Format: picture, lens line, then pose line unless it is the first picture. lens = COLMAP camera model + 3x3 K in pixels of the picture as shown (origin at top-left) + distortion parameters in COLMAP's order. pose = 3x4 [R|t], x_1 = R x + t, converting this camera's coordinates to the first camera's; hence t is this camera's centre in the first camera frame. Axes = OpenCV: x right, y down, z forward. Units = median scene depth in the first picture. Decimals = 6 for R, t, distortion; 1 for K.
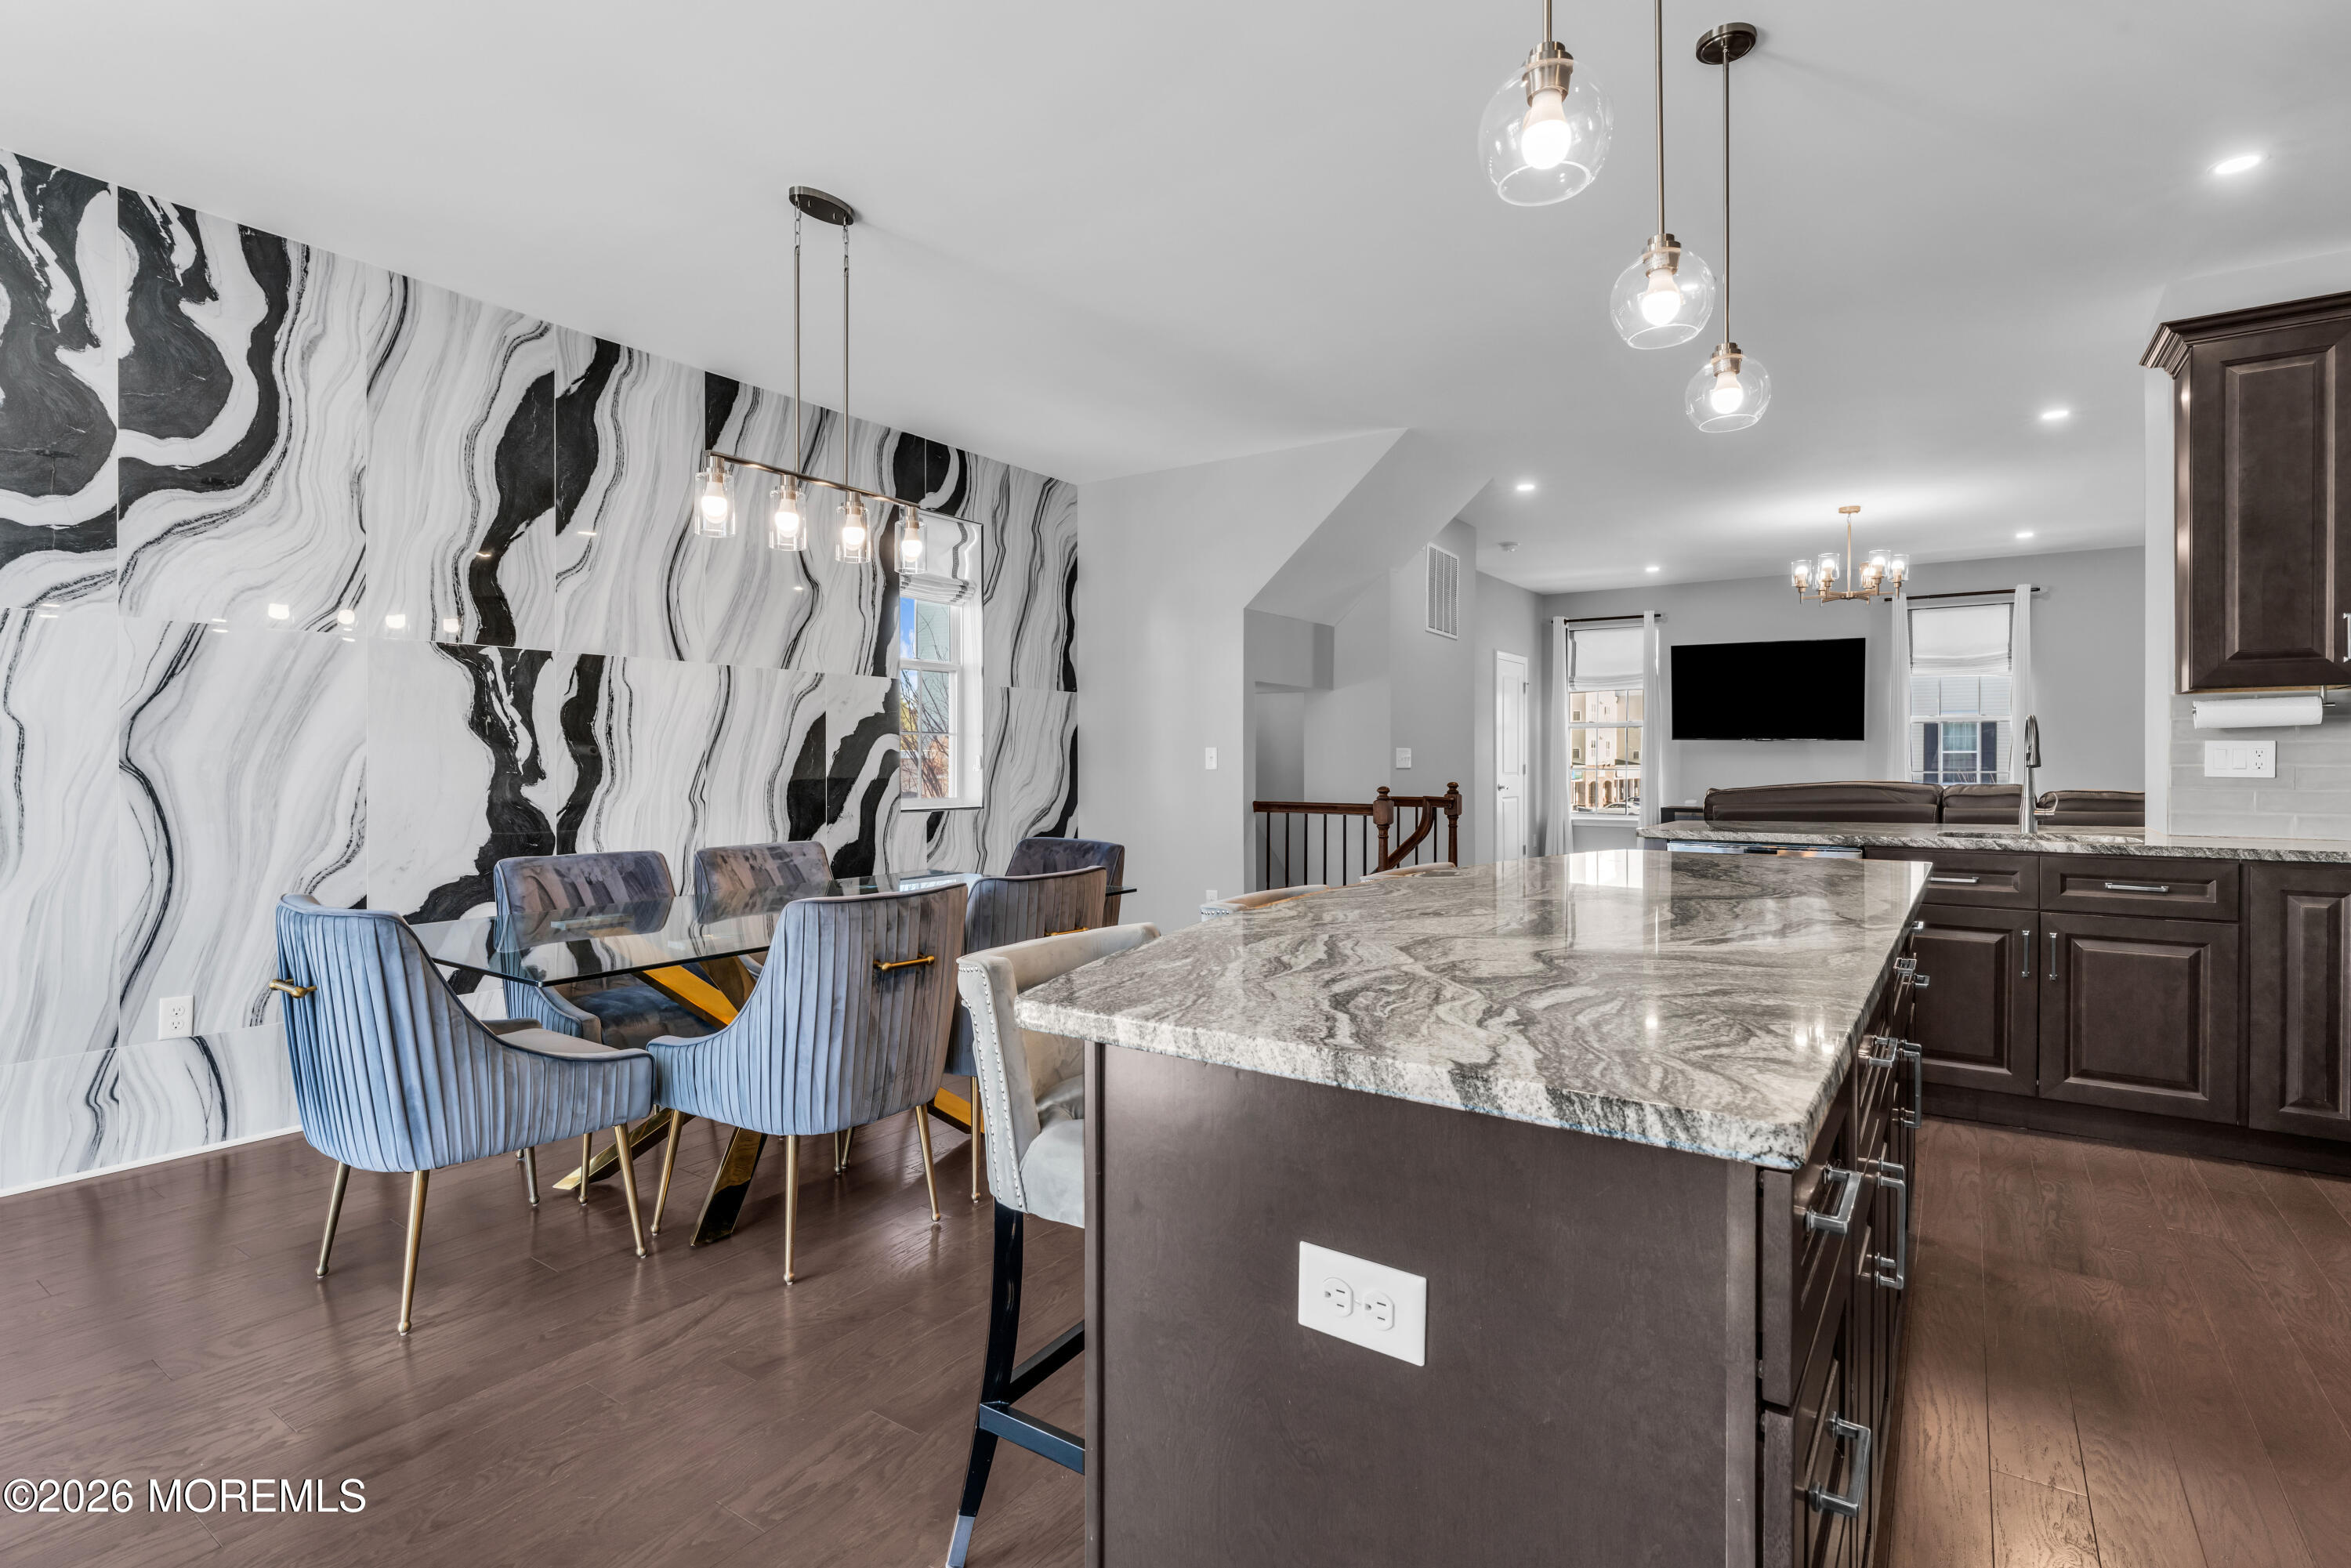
lens RADIAL K [[1165.9, 0, 1189.0], [0, 1165.9, 767.6], [0, 0, 1]] dist [-0.001652, 0.000146]
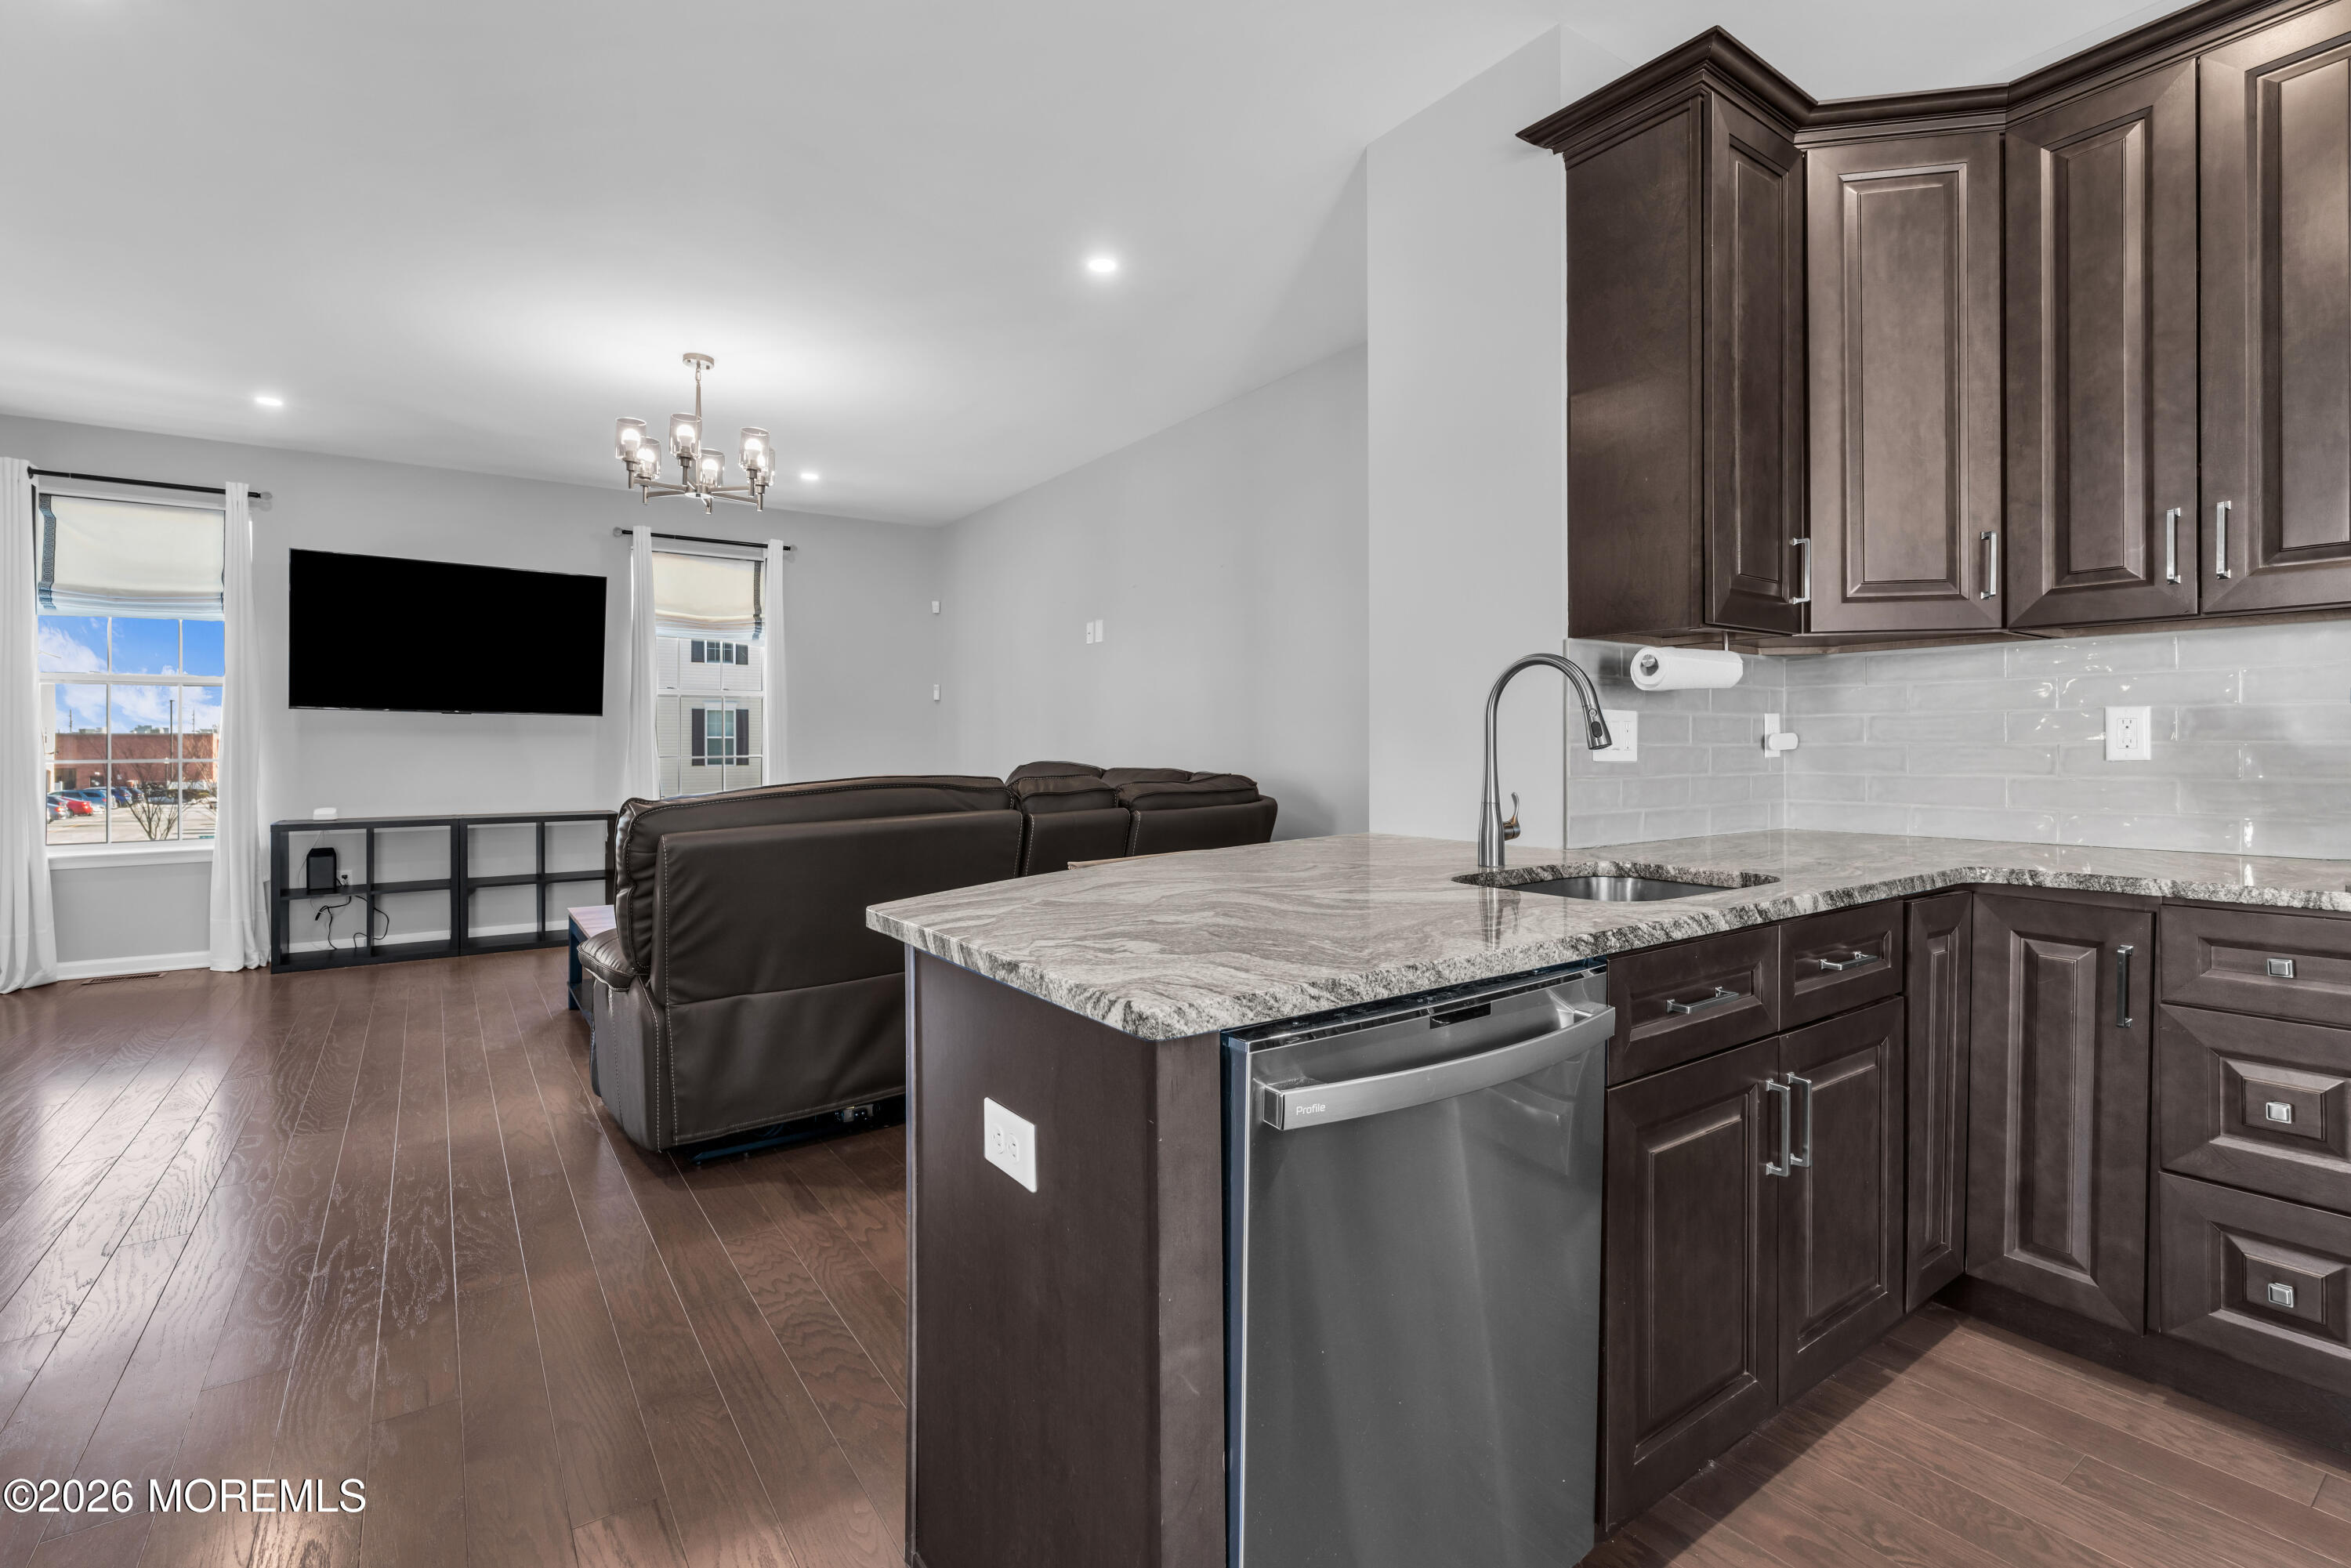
lens RADIAL K [[1058.7, 0, 1169.8], [0, 1058.7, 743.2], [0, 0, 1]] dist [-0.003238, 0.000647]
pose [[0.361994, -0.000238, 0.932180, 0.179691], [0.007888, 0.999965, -0.002808, -0.002643], [-0.932147, 0.008370, 0.361983, 0.918937]]
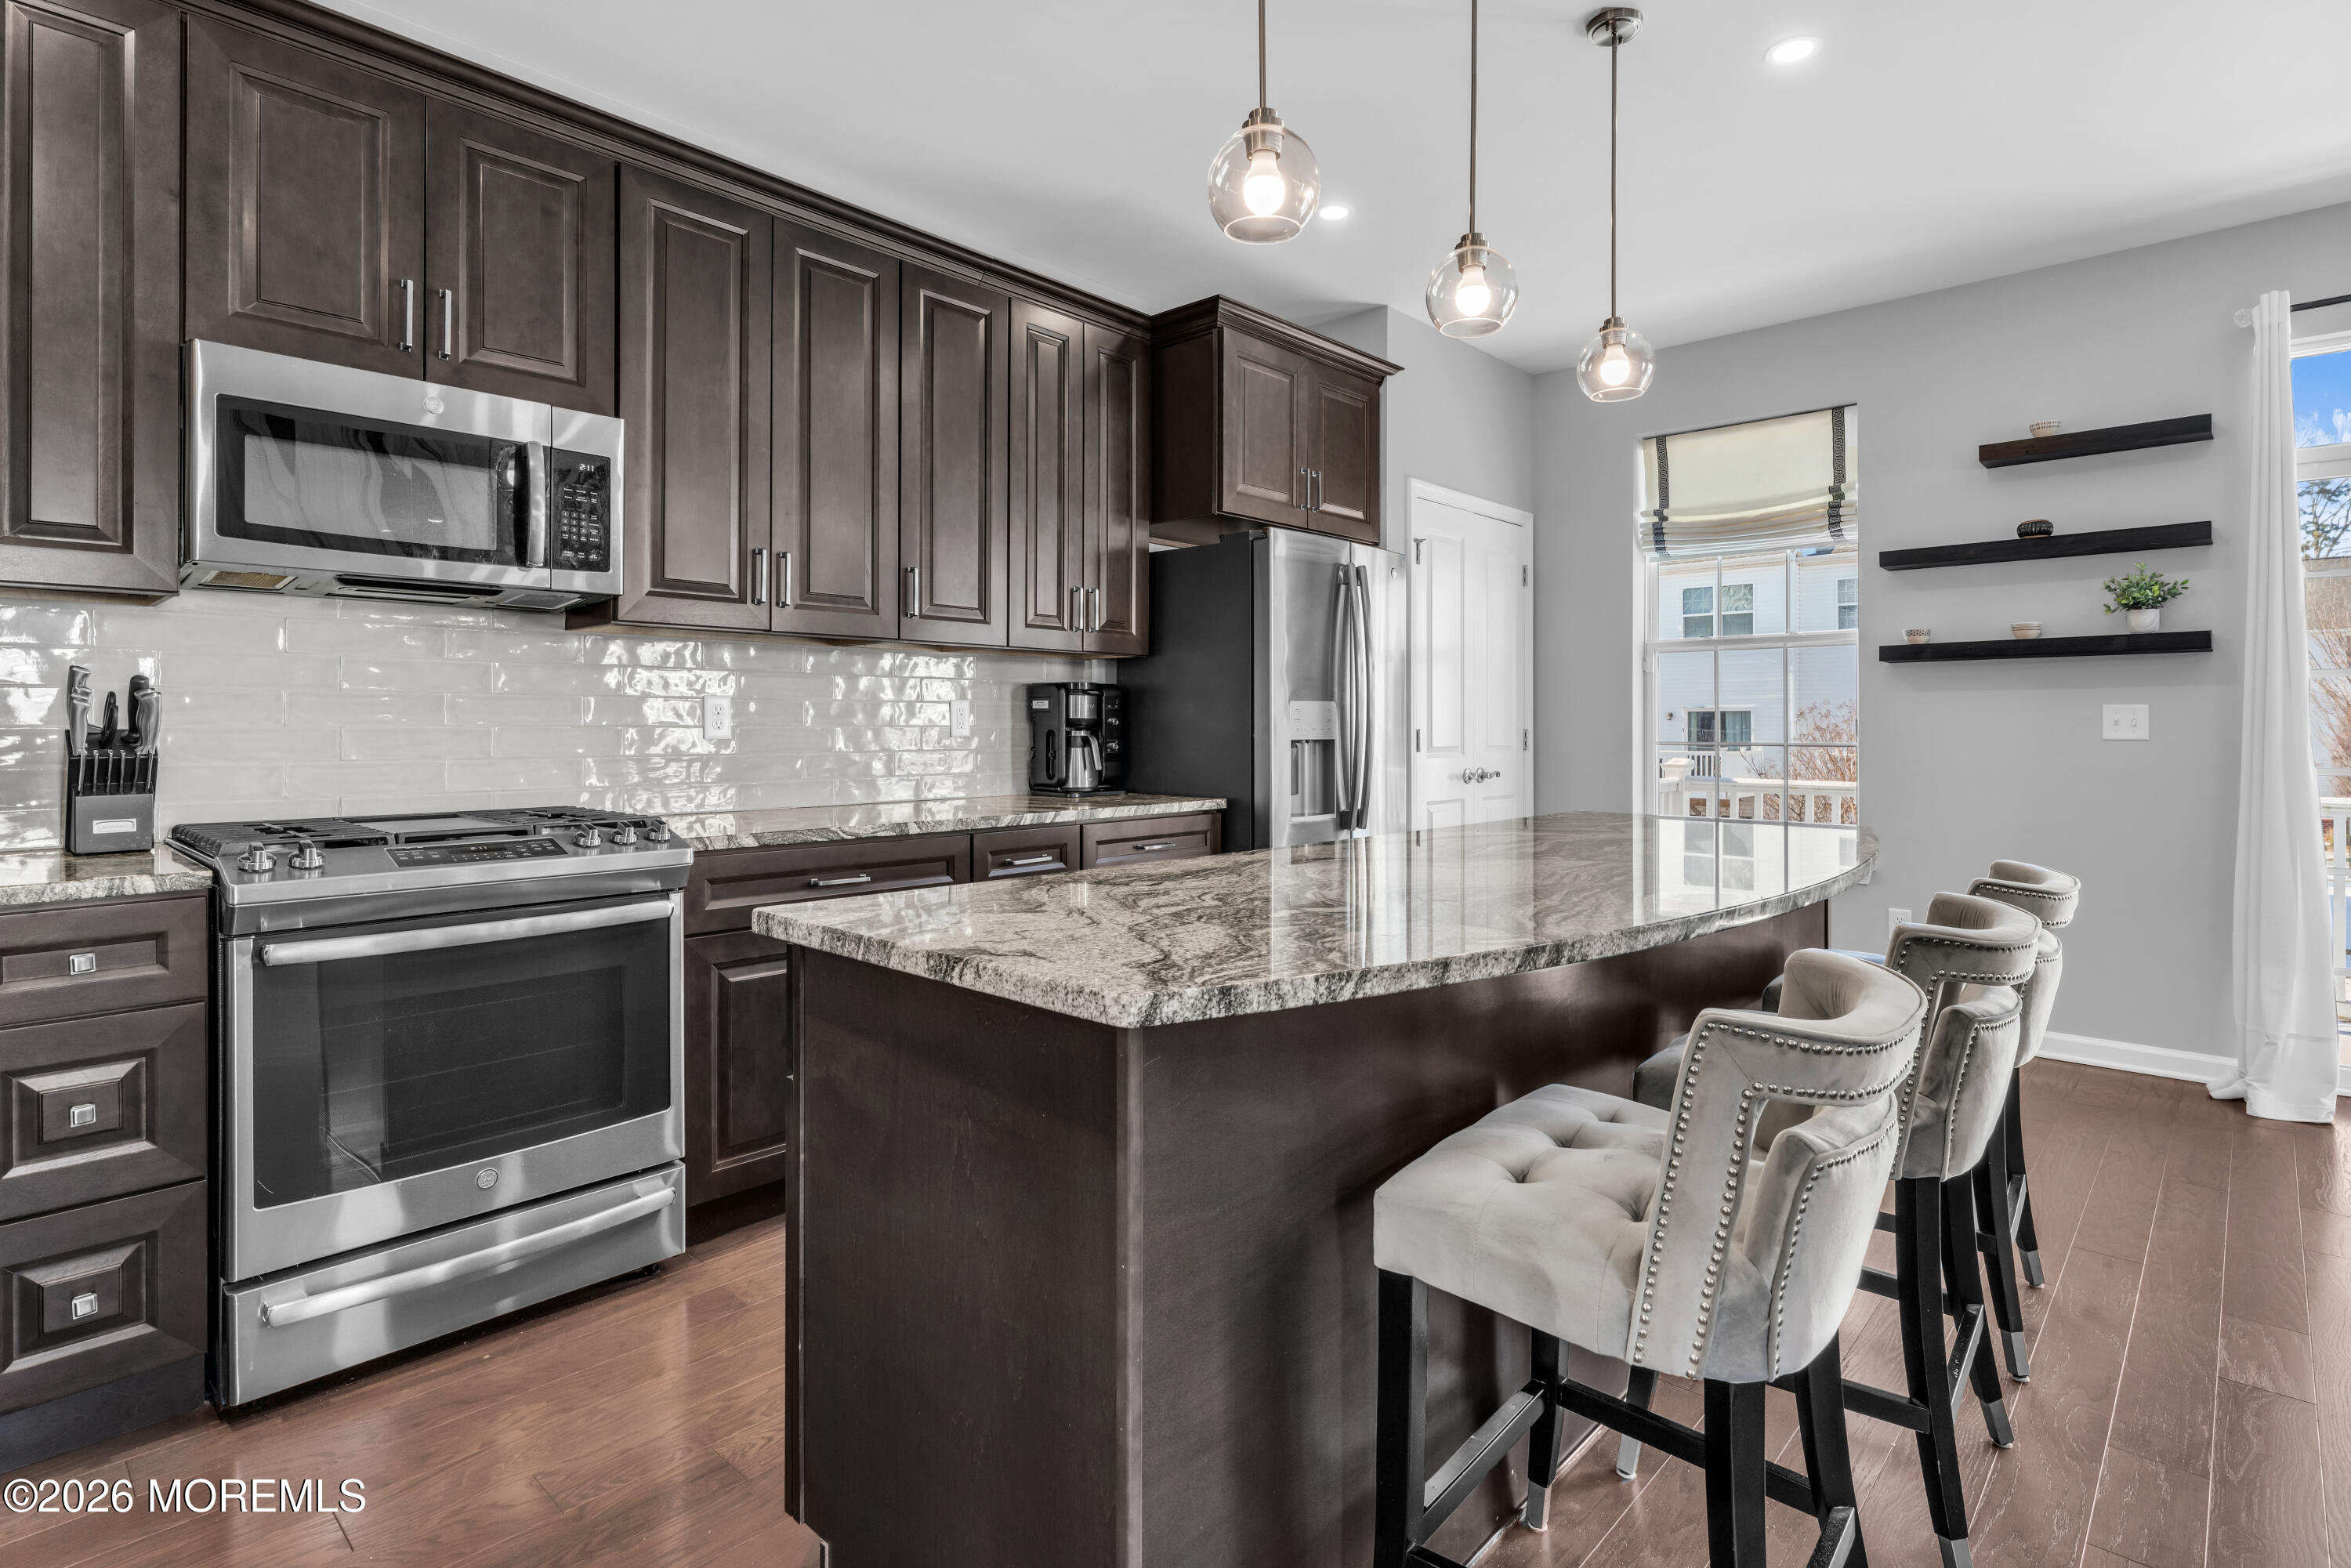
lens RADIAL K [[1165.9, 0, 1186.5], [0, 1165.9, 727.1], [0, 0, 1]] dist [-0.001652, 0.000146]
pose [[-0.987768, -0.001115, 0.155925, 0.242178], [-0.000405, 0.999989, 0.004585, -0.002992], [-0.155928, 0.004465, -0.987758, 1.021917]]
